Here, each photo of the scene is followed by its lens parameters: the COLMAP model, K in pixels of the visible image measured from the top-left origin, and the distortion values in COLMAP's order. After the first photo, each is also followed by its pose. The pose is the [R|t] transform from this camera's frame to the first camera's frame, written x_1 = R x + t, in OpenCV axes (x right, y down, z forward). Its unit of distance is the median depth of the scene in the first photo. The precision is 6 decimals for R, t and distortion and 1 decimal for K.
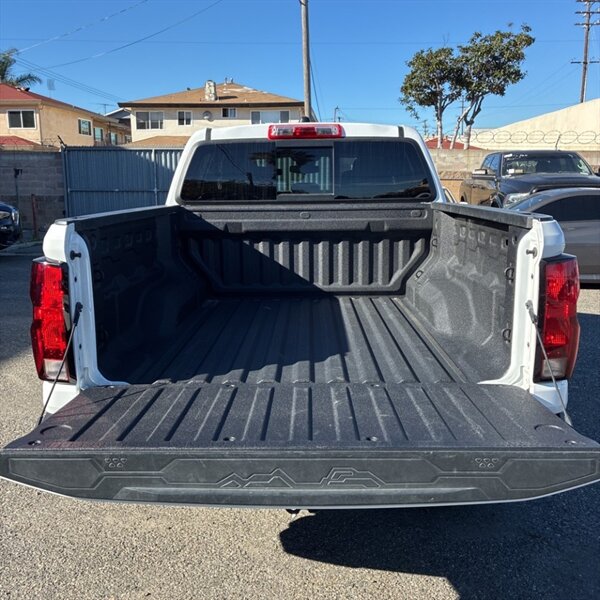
lens RADIAL K [[615.7, 0, 297.8], [0, 615.7, 286.1], [0, 0, 1]] dist [0.032950, -0.033725]
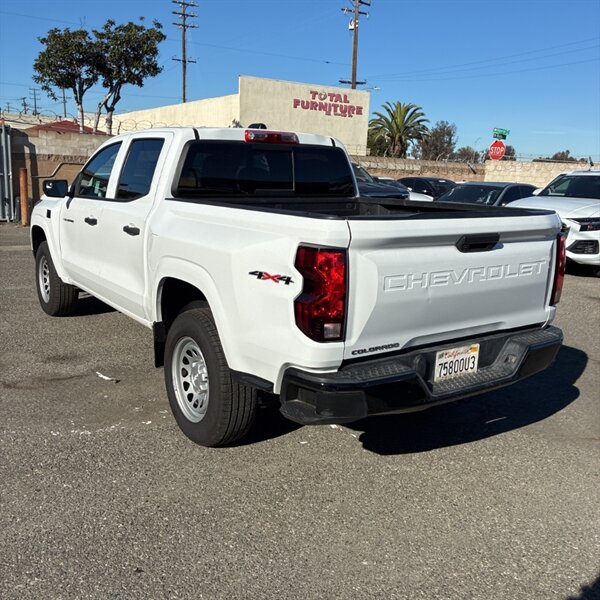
lens RADIAL K [[615.7, 0, 297.8], [0, 615.7, 286.1], [0, 0, 1]] dist [0.032950, -0.033725]
pose [[0.808813, -0.076864, 0.583021, -0.093517], [0.062805, 0.997041, 0.044318, -0.001716], [-0.584703, 0.000772, 0.811247, -0.000237]]
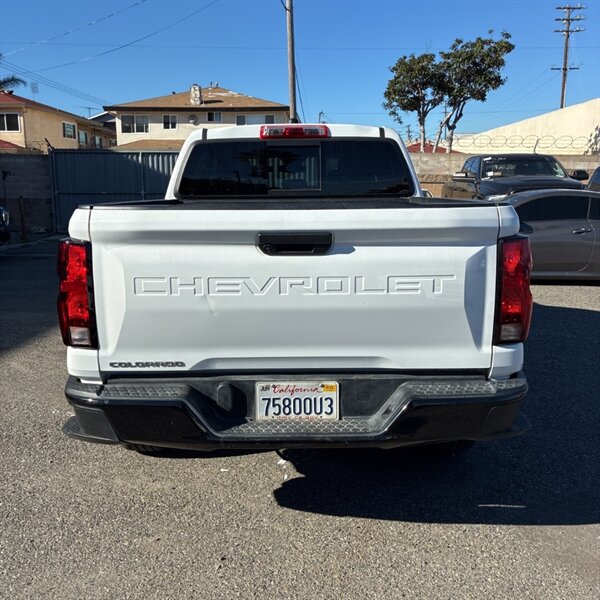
lens RADIAL K [[616.1, 0, 298.9], [0, 616.1, 288.7], [0, 0, 1]] dist [0.025025, -0.005580]
pose [[0.999655, -0.003013, 0.026082, -0.001197], [0.003091, 0.999991, -0.002967, 0.004026], [-0.026073, 0.003047, 0.999655, -0.011907]]
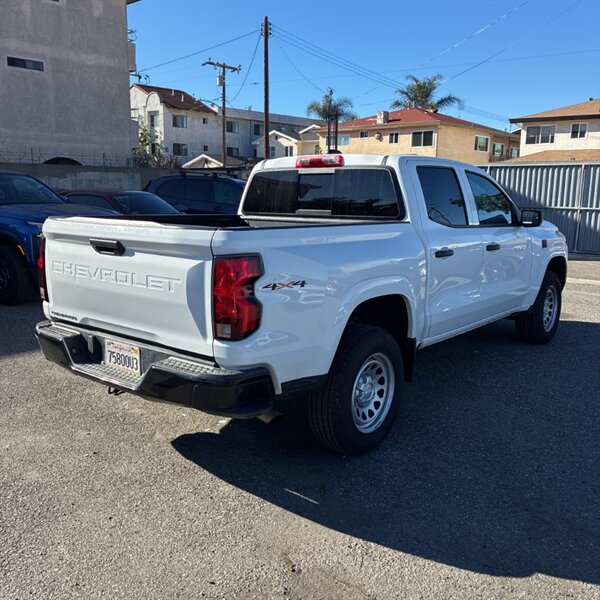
lens RADIAL K [[615.7, 0, 297.8], [0, 615.7, 286.1], [0, 0, 1]] dist [0.032950, -0.033725]
pose [[0.789195, 0.110342, -0.604149, 0.109206], [-0.123369, 0.992158, 0.020052, -0.001869], [0.601624, 0.058708, 0.796619, -0.004416]]
